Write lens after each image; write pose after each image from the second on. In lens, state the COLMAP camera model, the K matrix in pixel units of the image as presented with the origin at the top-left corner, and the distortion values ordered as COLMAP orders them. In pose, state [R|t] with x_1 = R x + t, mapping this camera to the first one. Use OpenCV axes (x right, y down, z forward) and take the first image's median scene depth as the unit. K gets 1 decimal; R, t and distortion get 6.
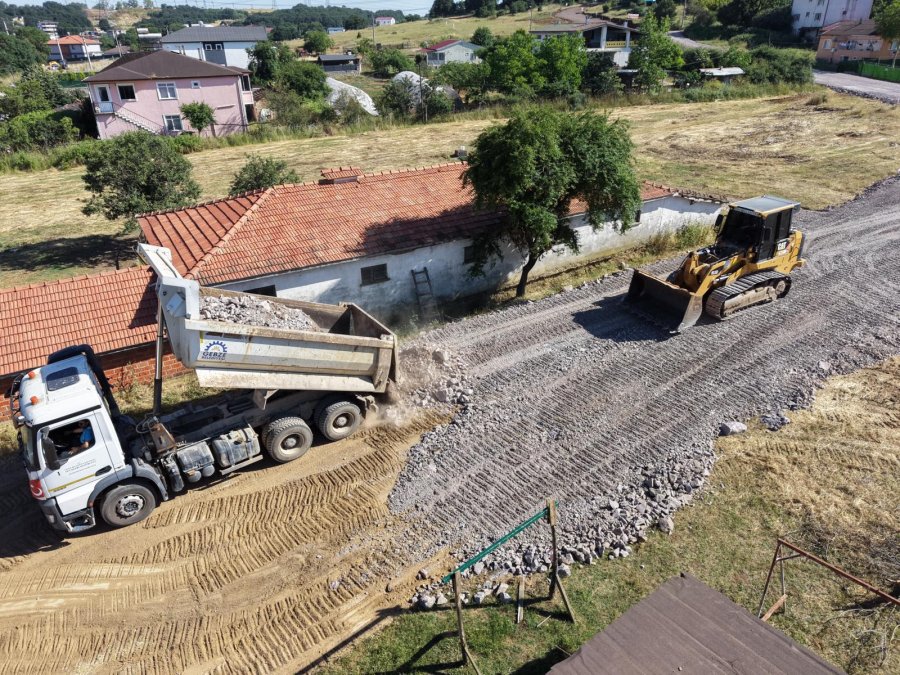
lens RADIAL K [[602.0, 0, 450.0], [0, 602.0, 337.5], [0, 0, 1]] dist [0.039411, -0.035434]
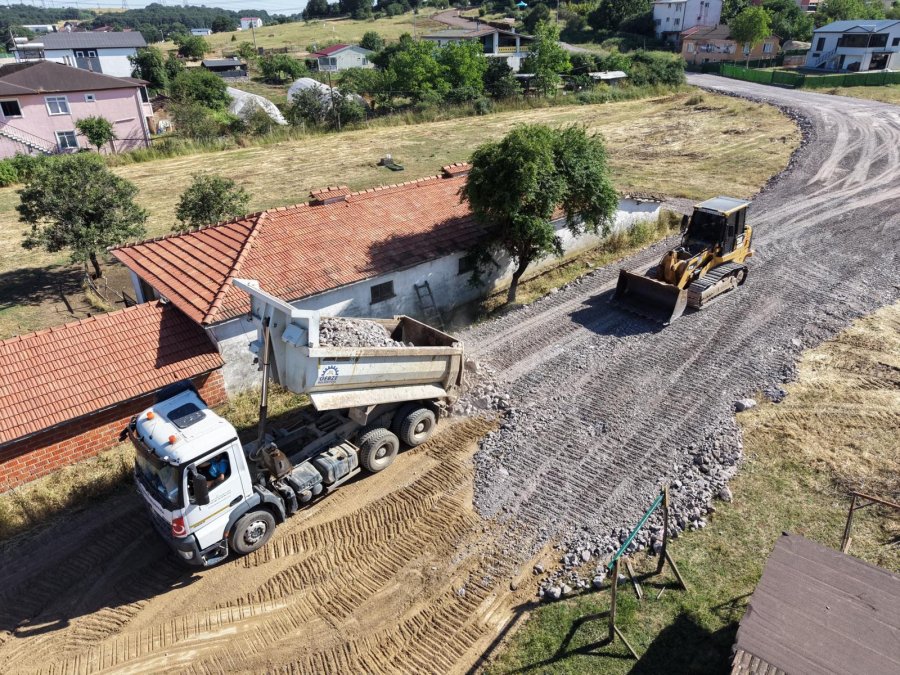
lens RADIAL K [[602.0, 0, 450.0], [0, 602.0, 337.5], [0, 0, 1]] dist [0.039411, -0.035434]
pose [[0.981009, -0.088713, 0.172487, -0.184084], [0.088752, 0.996026, 0.007498, -0.023591], [-0.172467, 0.007953, 0.984983, -0.023781]]
